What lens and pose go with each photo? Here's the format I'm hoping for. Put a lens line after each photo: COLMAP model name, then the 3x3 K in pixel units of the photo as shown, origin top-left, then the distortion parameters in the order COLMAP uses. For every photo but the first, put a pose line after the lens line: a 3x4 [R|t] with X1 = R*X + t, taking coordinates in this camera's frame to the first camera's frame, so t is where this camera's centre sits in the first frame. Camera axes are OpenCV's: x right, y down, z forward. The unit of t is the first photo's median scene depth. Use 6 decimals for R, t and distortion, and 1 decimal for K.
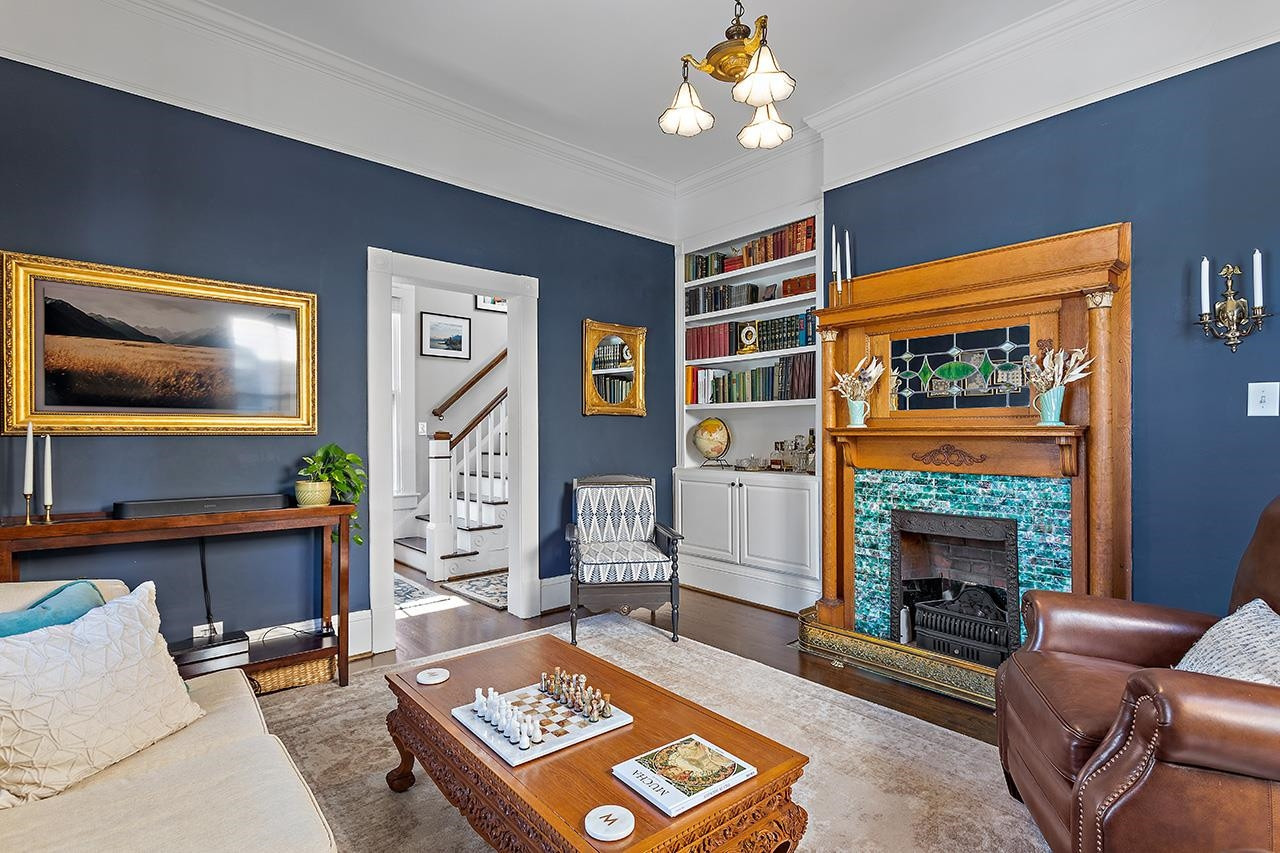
lens RADIAL K [[655.1, 0, 623.1], [0, 655.1, 426.7], [0, 0, 1]] dist [0.003401, 0.001887]
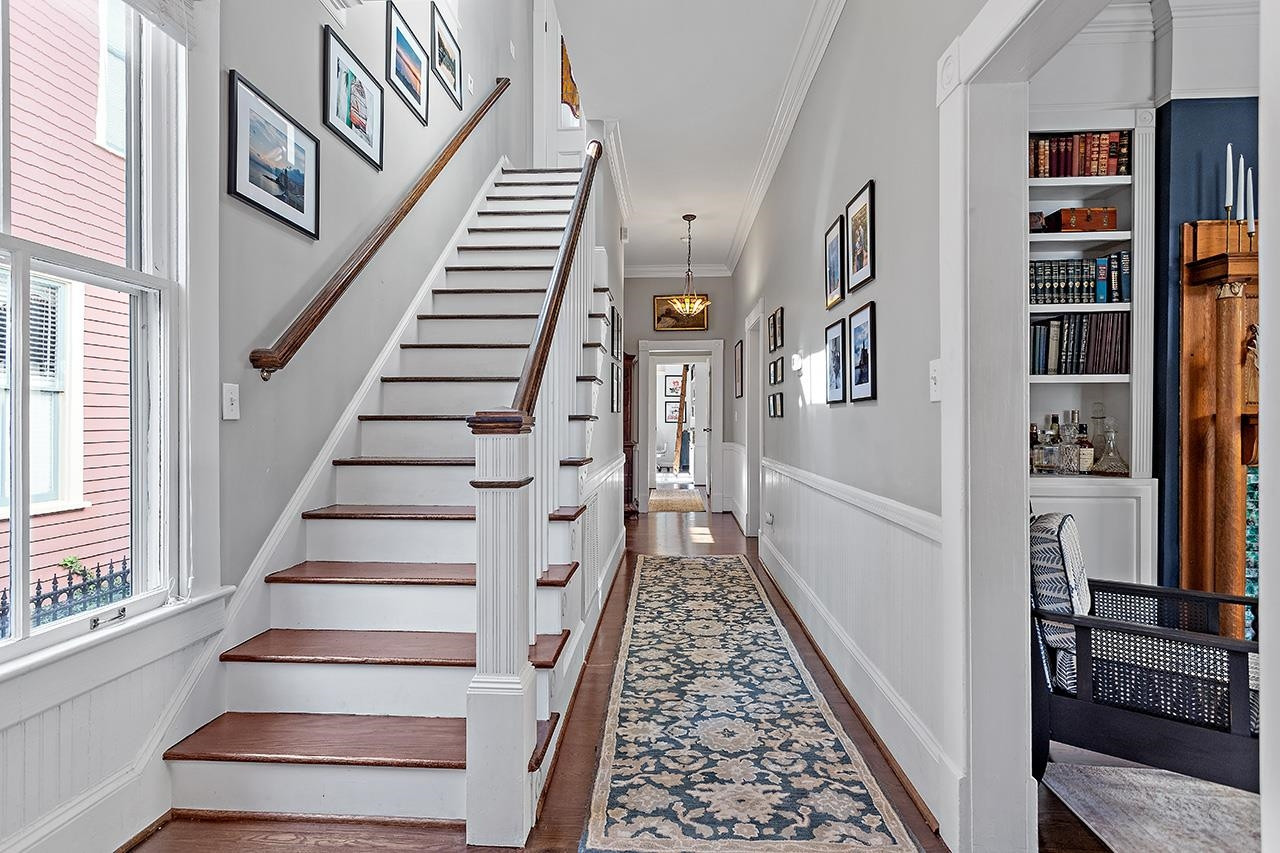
lens RADIAL K [[631.5, 0, 643.7], [0, 631.5, 417.5], [0, 0, 1]] dist [-0.000590, 0.000050]
pose [[0.681523, 0.005169, 0.731778, -0.689432], [-0.013235, 0.999899, 0.005263, 0.010777], [-0.731677, -0.013272, 0.681523, 1.029657]]
